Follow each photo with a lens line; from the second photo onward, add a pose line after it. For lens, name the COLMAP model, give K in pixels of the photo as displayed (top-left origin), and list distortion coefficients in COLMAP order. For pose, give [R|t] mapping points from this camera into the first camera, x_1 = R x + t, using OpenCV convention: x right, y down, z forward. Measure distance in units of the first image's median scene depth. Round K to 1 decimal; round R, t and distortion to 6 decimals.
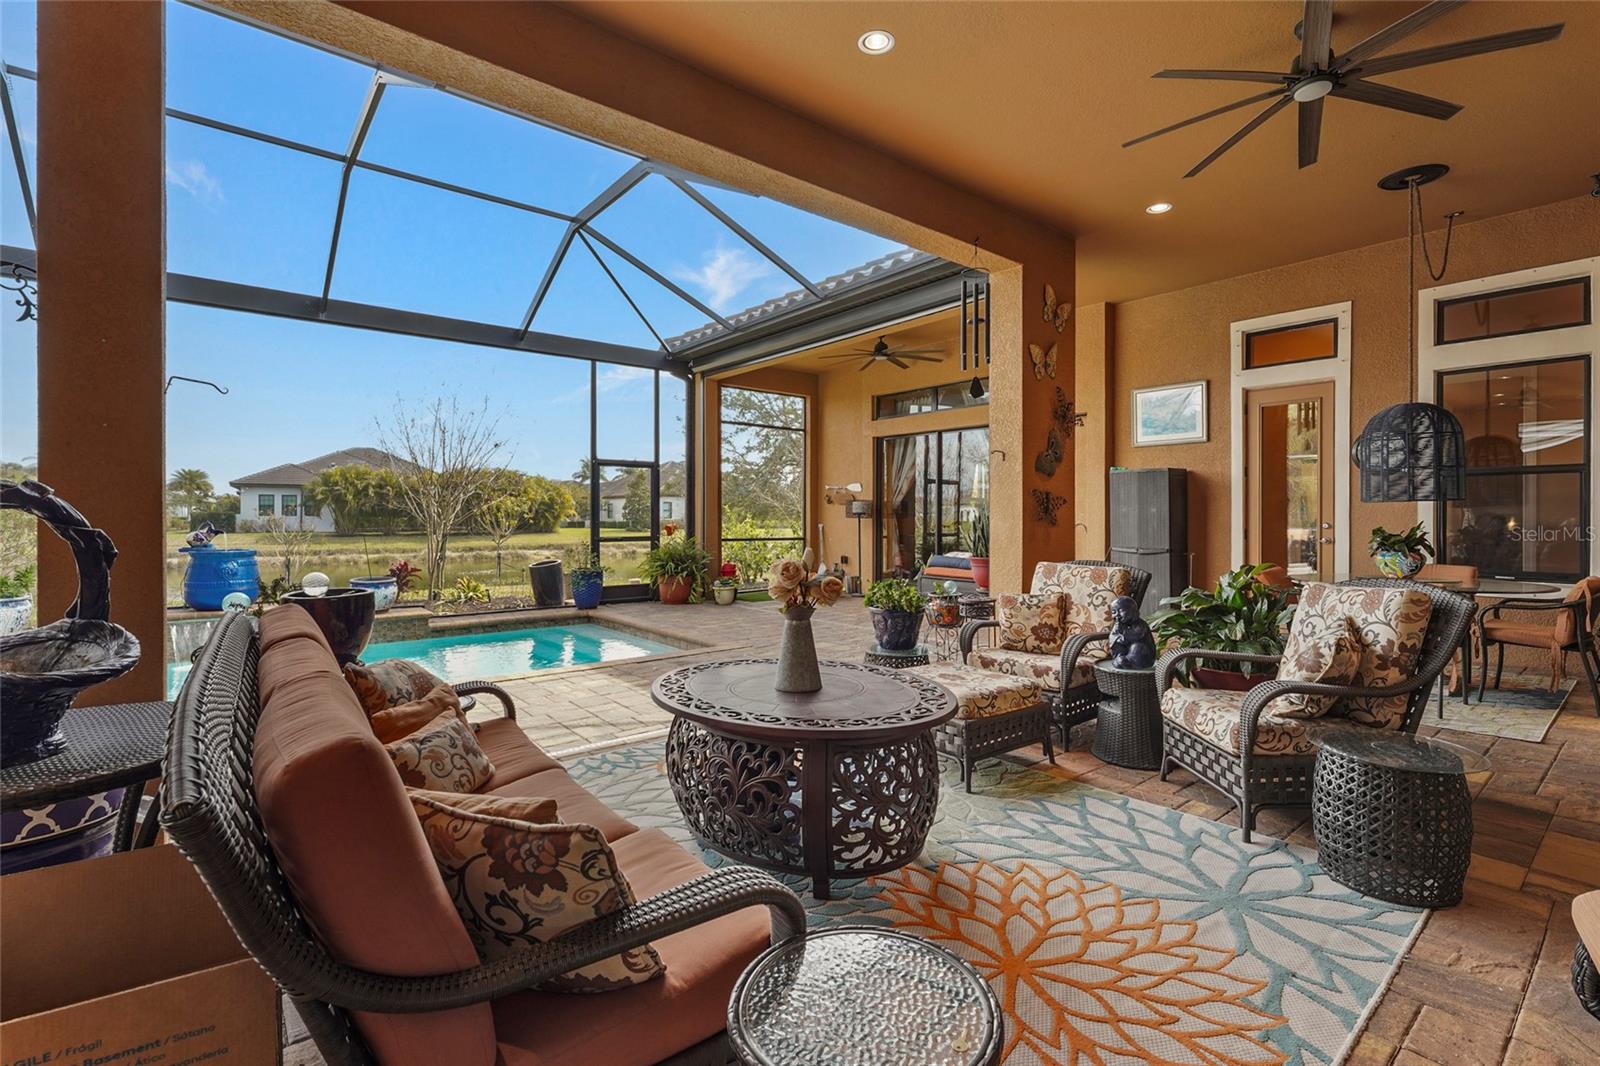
lens RADIAL K [[724.9, 0, 807.5], [0, 724.9, 522.4], [0, 0, 1]] dist [-0.003597, -0.000210]
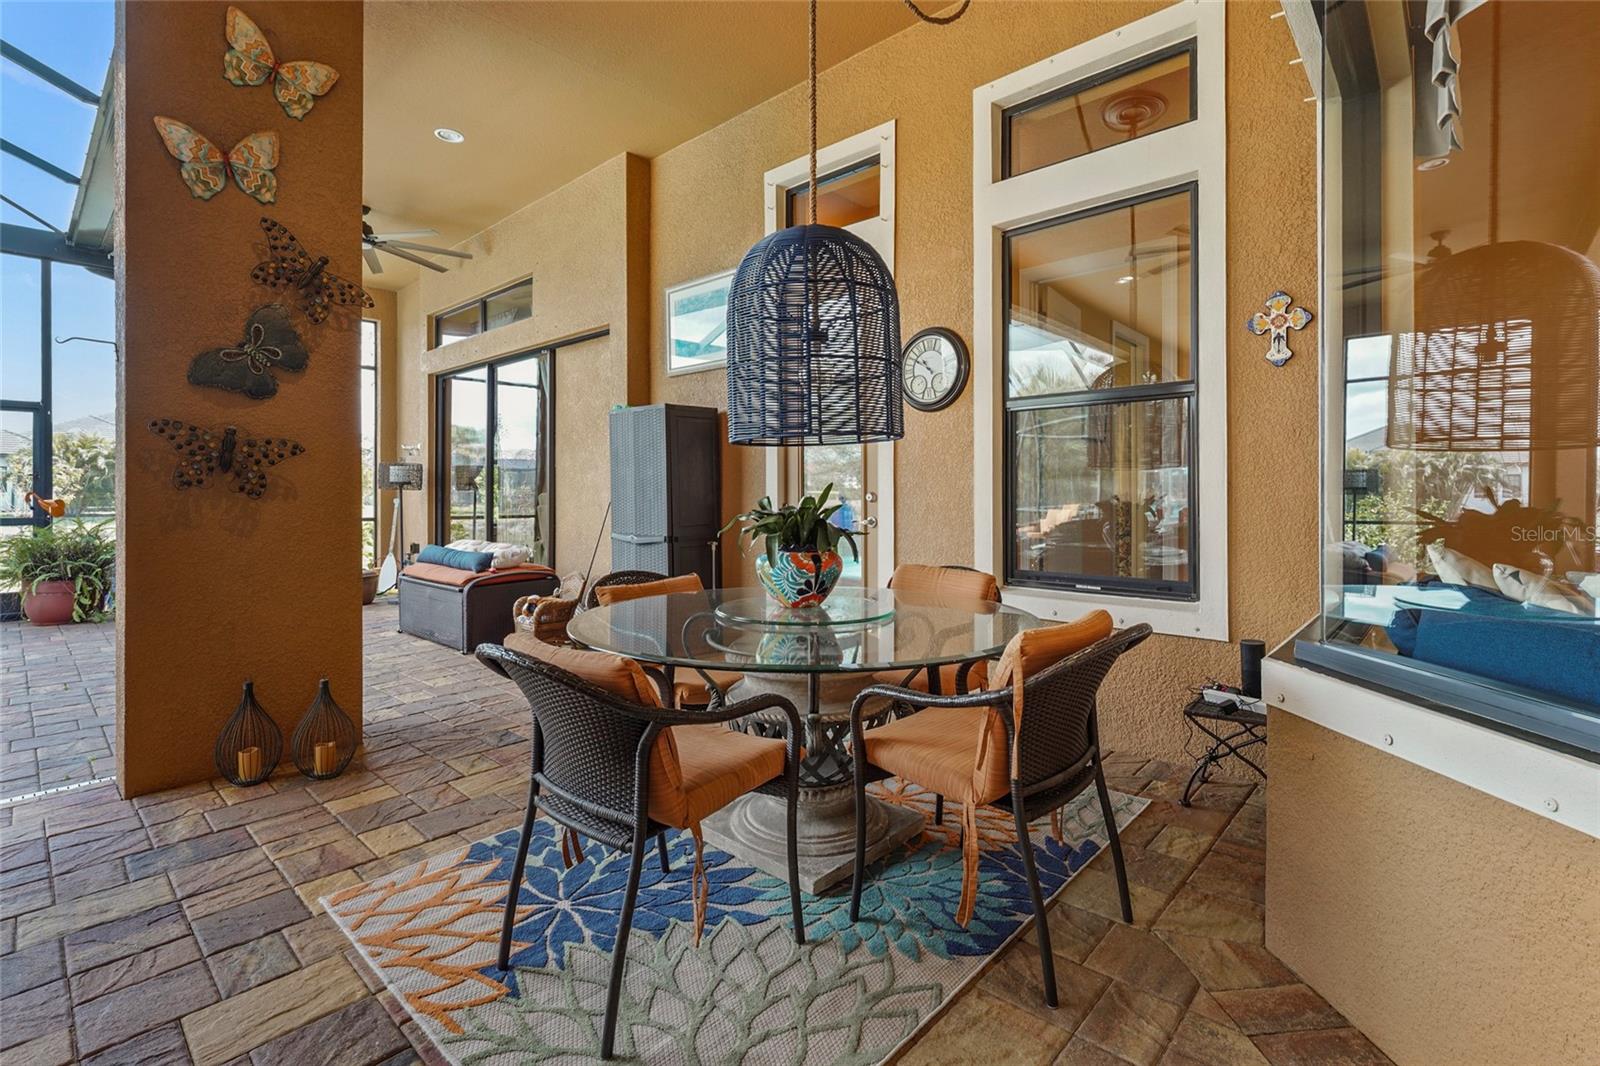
lens RADIAL K [[730.5, 0, 810.7], [0, 730.5, 493.5], [0, 0, 1]] dist [0.002449, 0.000278]
pose [[0.989613, -0.001216, 0.143749, 0.374176], [0.002266, 0.999972, -0.007138, 0.003569], [-0.143737, 0.007390, 0.989588, 0.261537]]
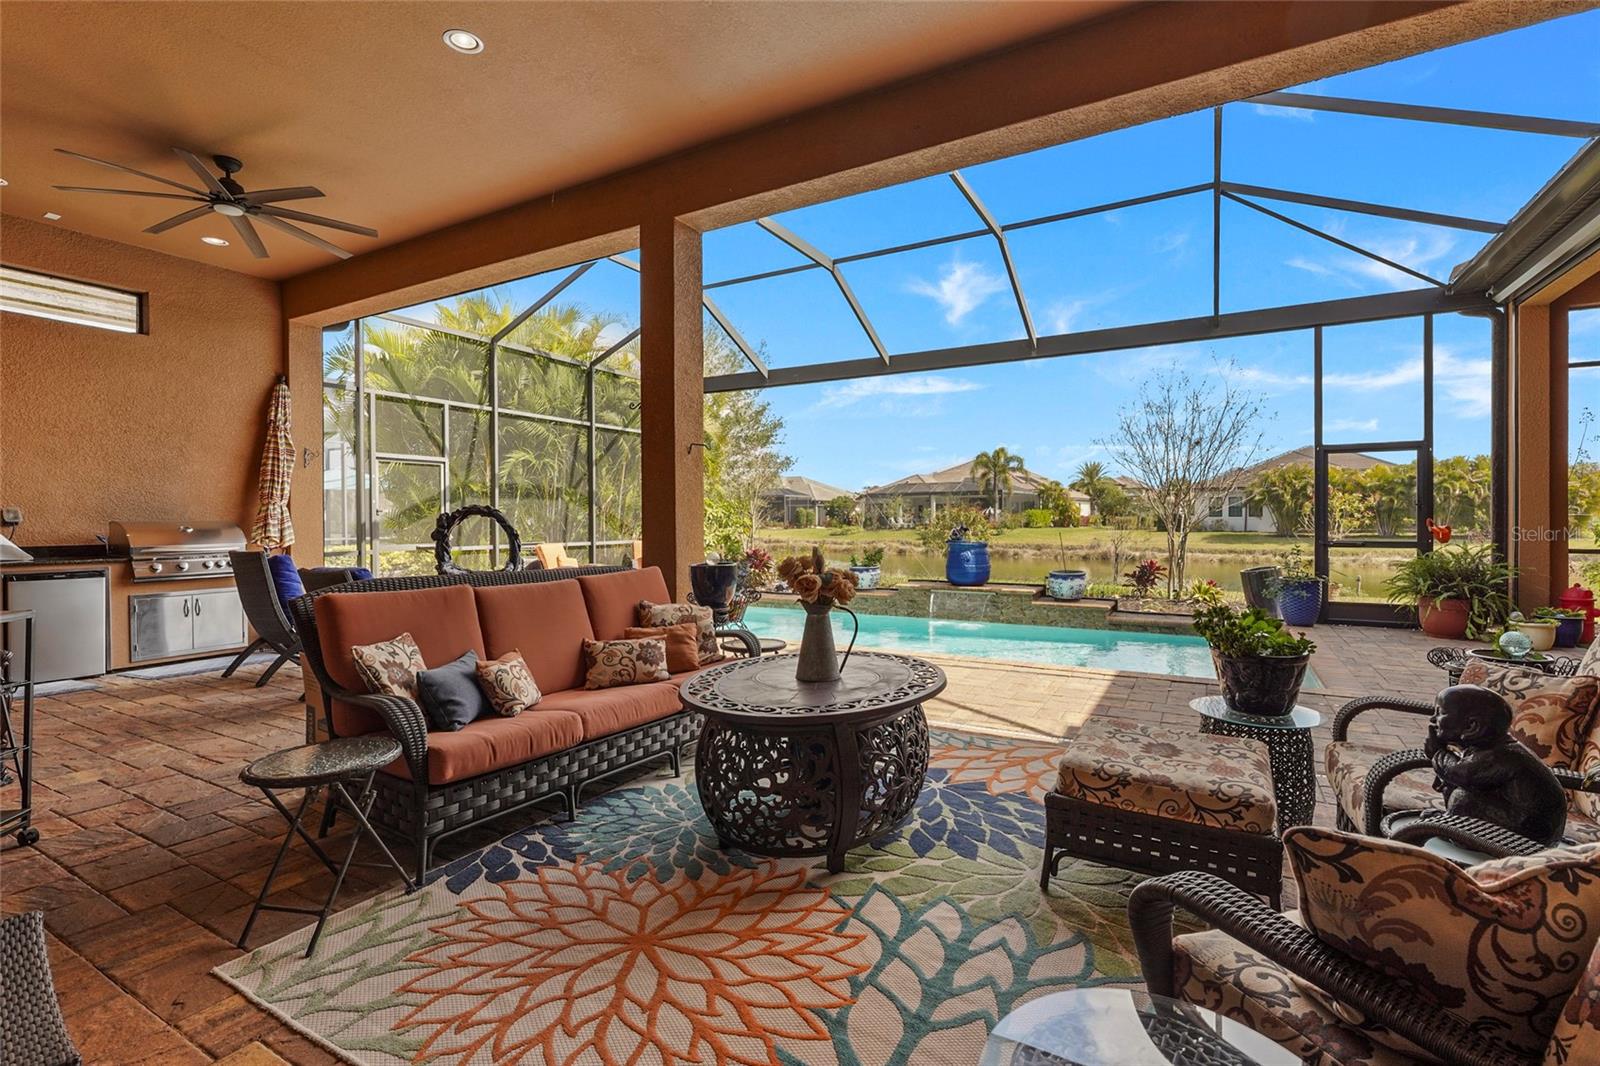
lens RADIAL K [[724.9, 0, 807.5], [0, 724.9, 522.4], [0, 0, 1]] dist [-0.003597, -0.000210]
pose [[0.359923, 0.003533, -0.932975, 0.250708], [-0.004164, 0.999989, 0.002180, -0.000114], [0.932973, 0.003101, 0.359934, 0.155571]]
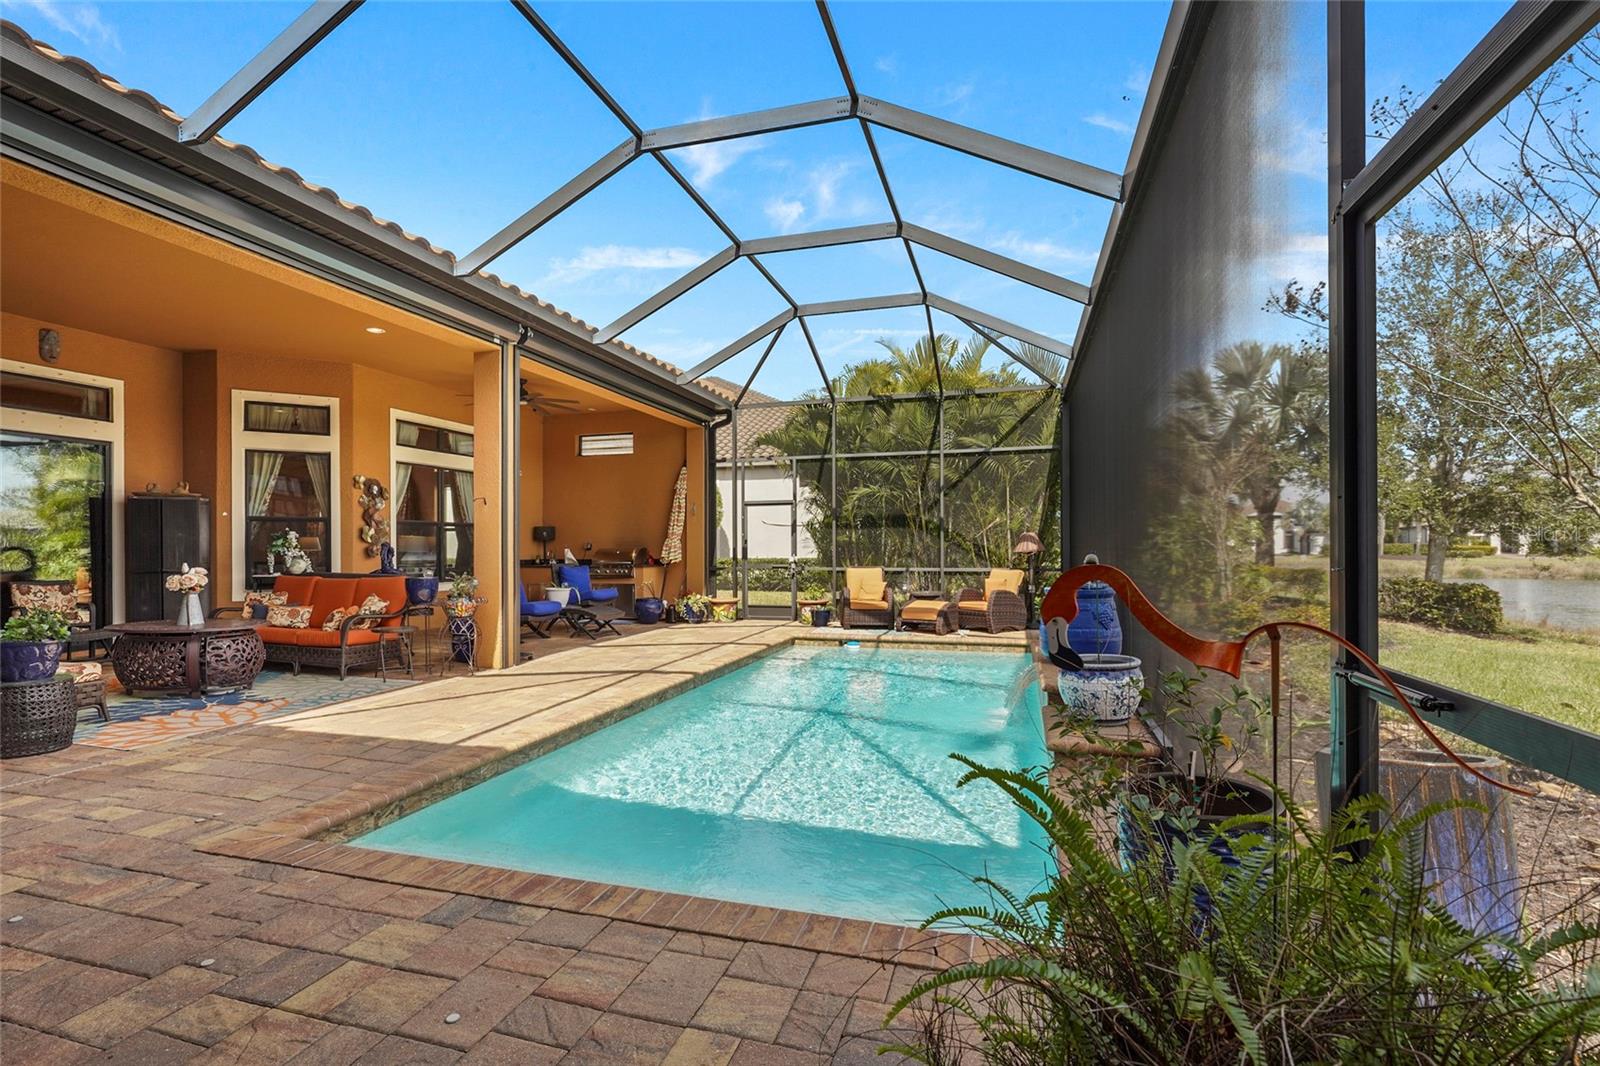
lens RADIAL K [[721.8, 0, 799.3], [0, 721.8, 540.5], [0, 0, 1]] dist [-0.001147, 0.000359]
pose [[-0.830957, 0.000824, -0.556336, -0.077130], [0.002598, 0.999994, -0.002399, -0.006631], [0.556330, -0.003439, -0.830954, 0.997206]]
